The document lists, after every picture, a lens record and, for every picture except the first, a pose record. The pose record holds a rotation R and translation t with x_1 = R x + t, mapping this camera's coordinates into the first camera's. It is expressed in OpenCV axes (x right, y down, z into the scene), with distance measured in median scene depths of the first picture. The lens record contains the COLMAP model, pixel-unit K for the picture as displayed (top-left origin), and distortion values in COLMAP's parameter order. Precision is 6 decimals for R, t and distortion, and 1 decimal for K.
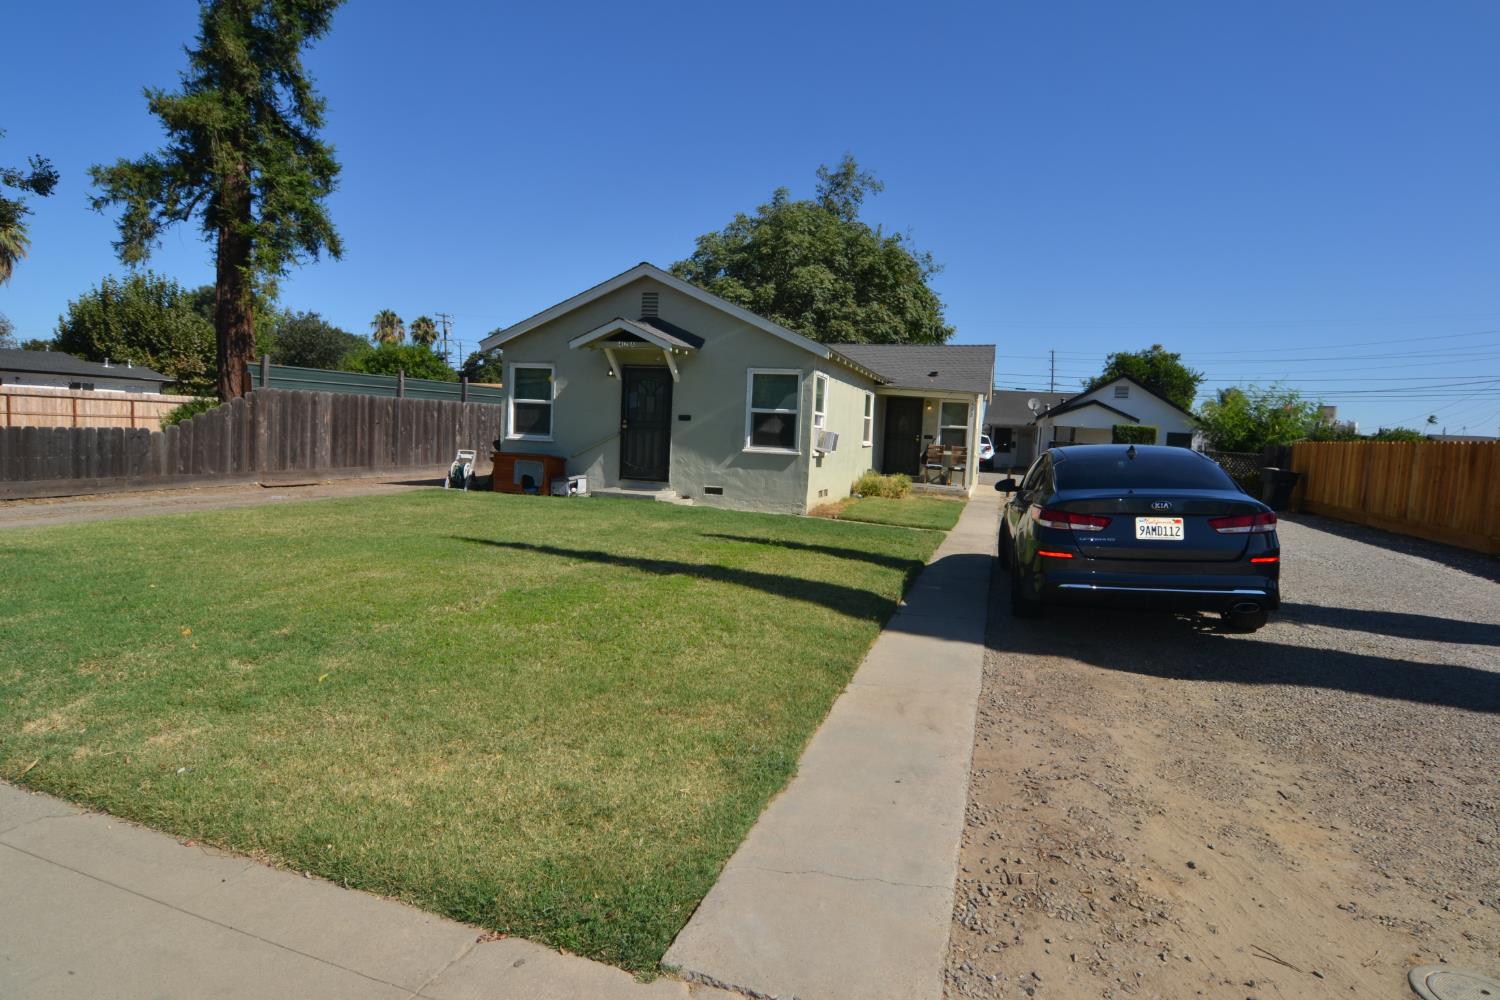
lens RADIAL K [[809.9, 0, 751.0], [0, 809.9, 500.9], [0, 0, 1]] dist [-0.009208, -0.010158]
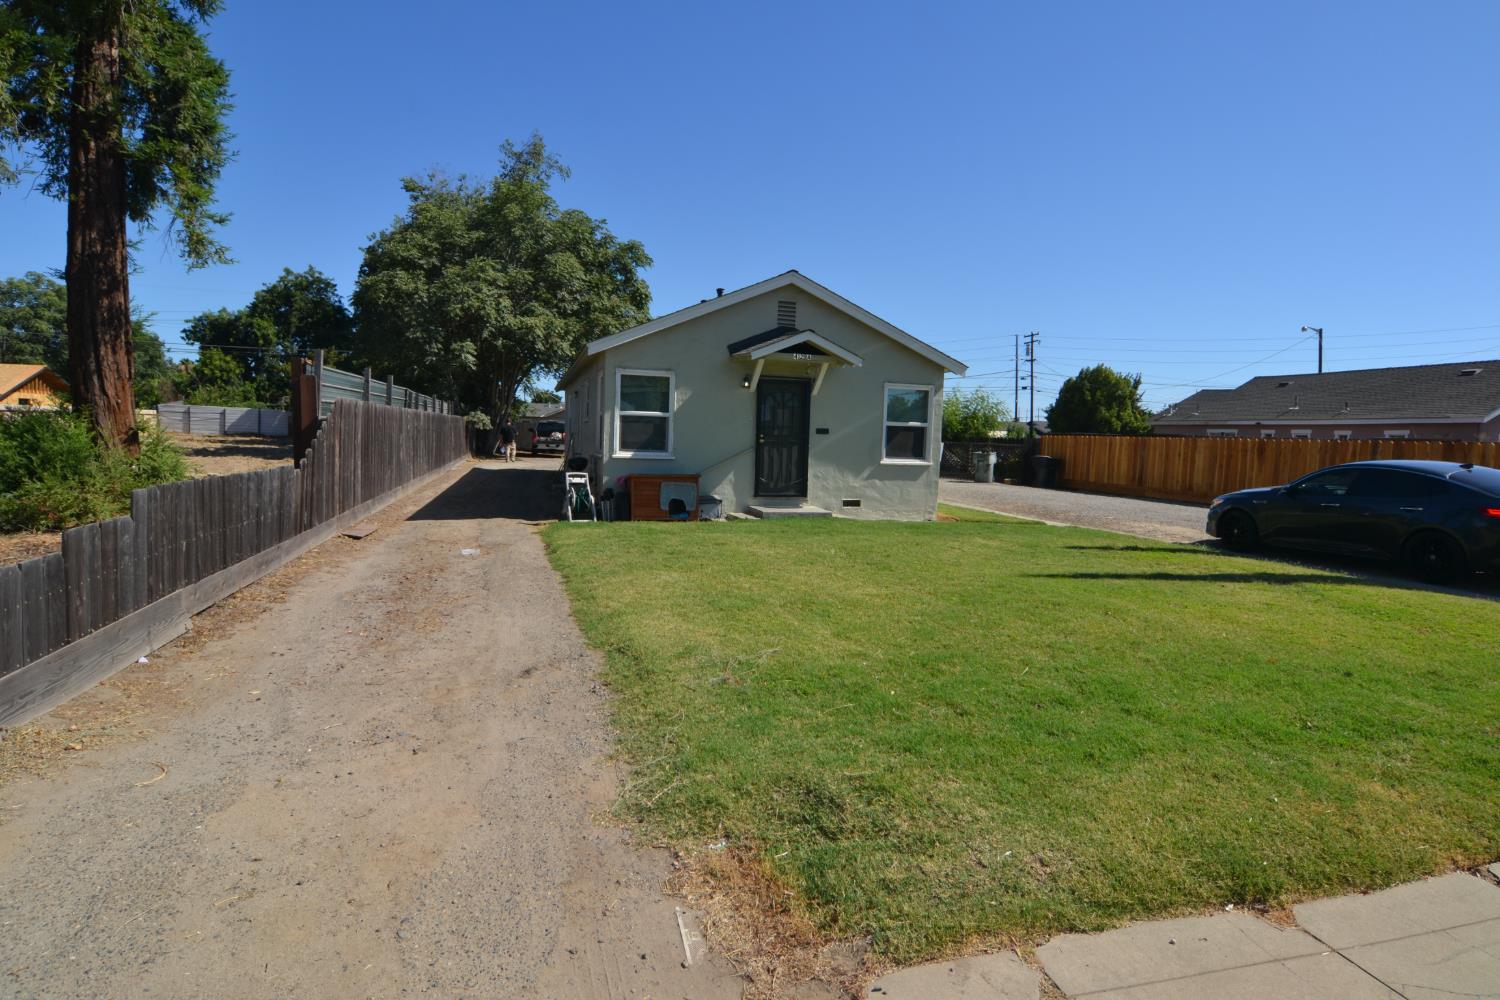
lens RADIAL K [[809.9, 0, 751.0], [0, 809.9, 500.9], [0, 0, 1]] dist [-0.009208, -0.010158]
pose [[0.841258, -0.063134, 0.536935, -0.631317], [0.052857, 0.998005, 0.034533, -0.051811], [-0.538043, -0.000671, 0.842917, 0.196075]]
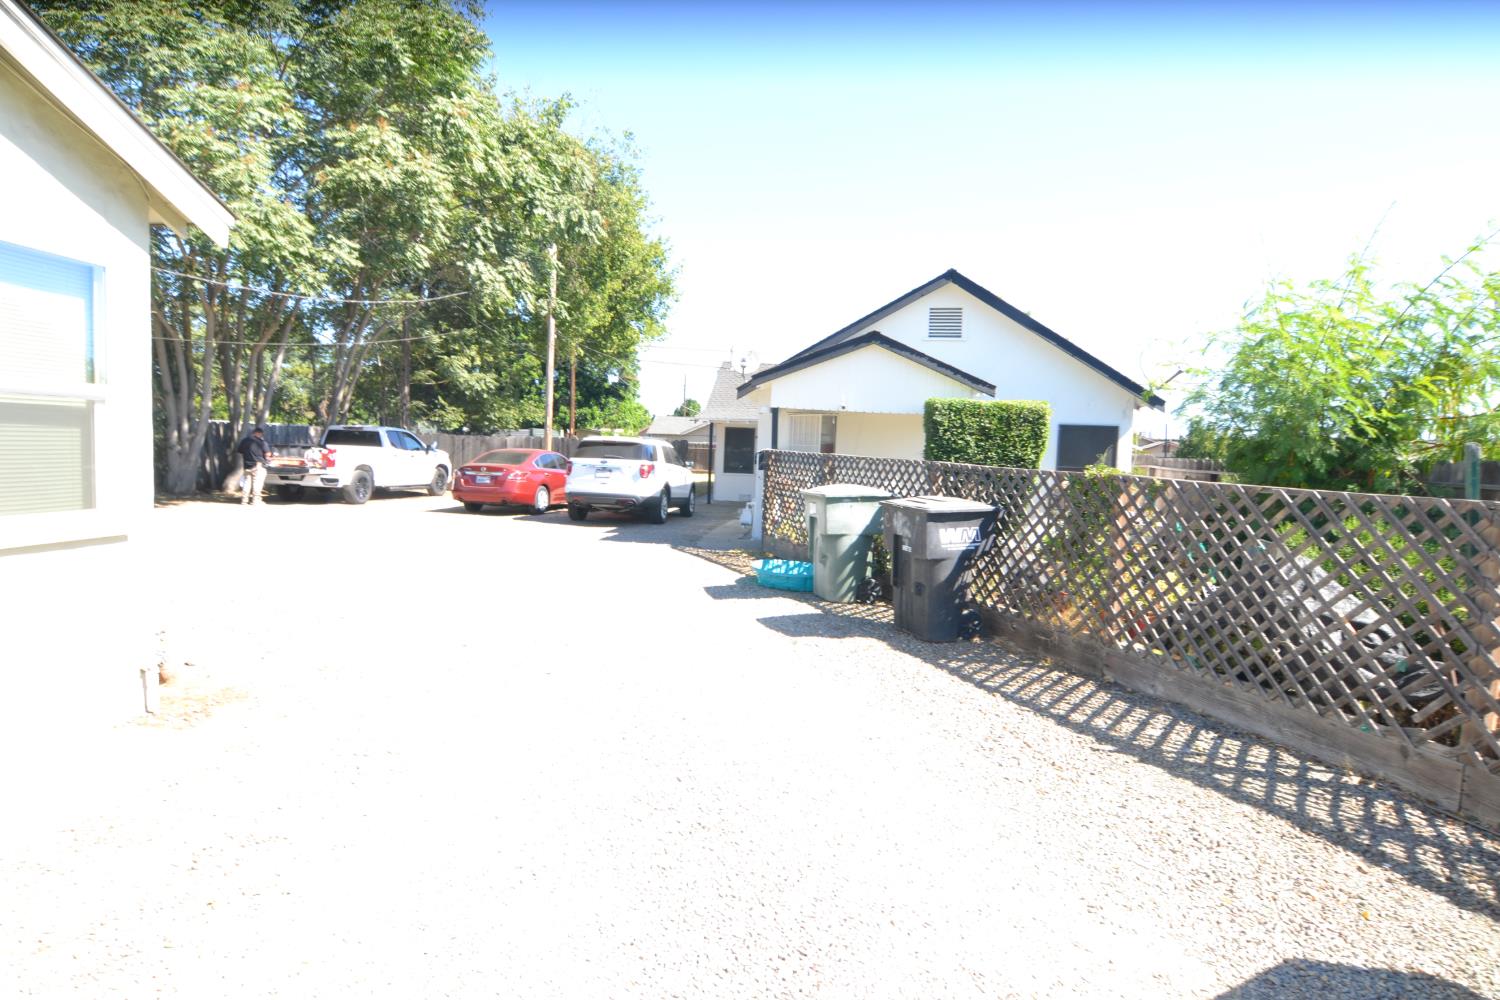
lens RADIAL K [[809.9, 0, 751.0], [0, 809.9, 500.9], [0, 0, 1]] dist [-0.009208, -0.010158]
pose [[0.981822, -0.025458, 0.188089, 0.642609], [0.028637, 0.999489, -0.014202, -0.101063], [-0.187631, 0.019330, 0.982049, 1.404040]]
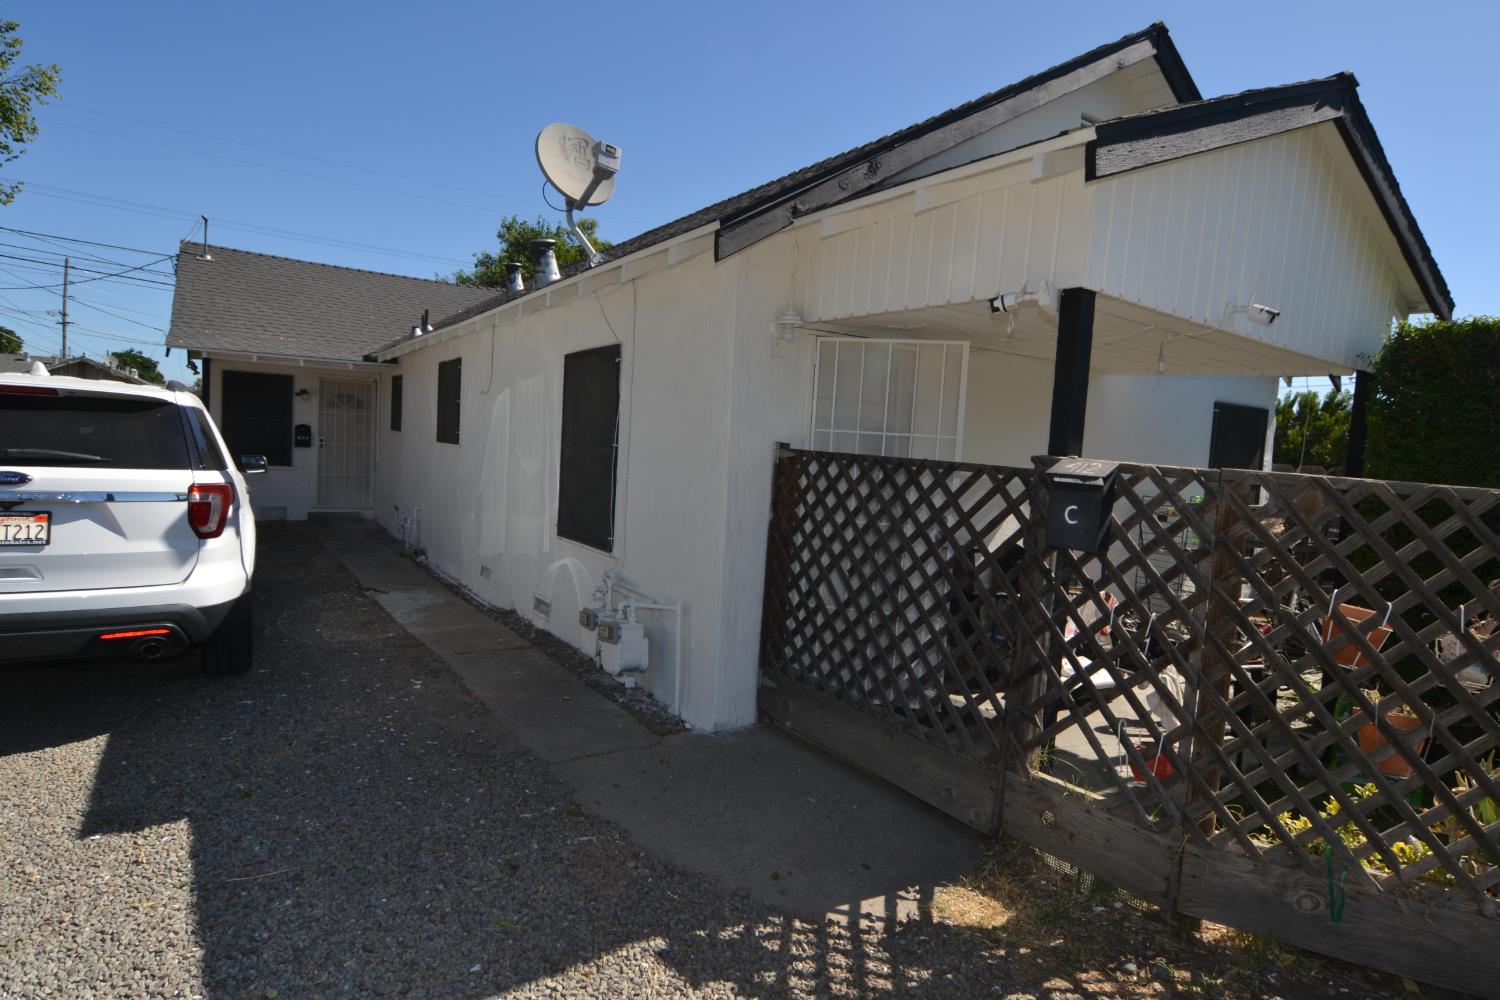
lens RADIAL K [[809.9, 0, 751.0], [0, 809.9, 500.9], [0, 0, 1]] dist [-0.009208, -0.010158]
pose [[0.631181, -0.085053, 0.770958, 0.611847], [0.055652, 0.996374, 0.064360, -0.164633], [-0.773636, 0.002282, 0.633626, 2.100298]]
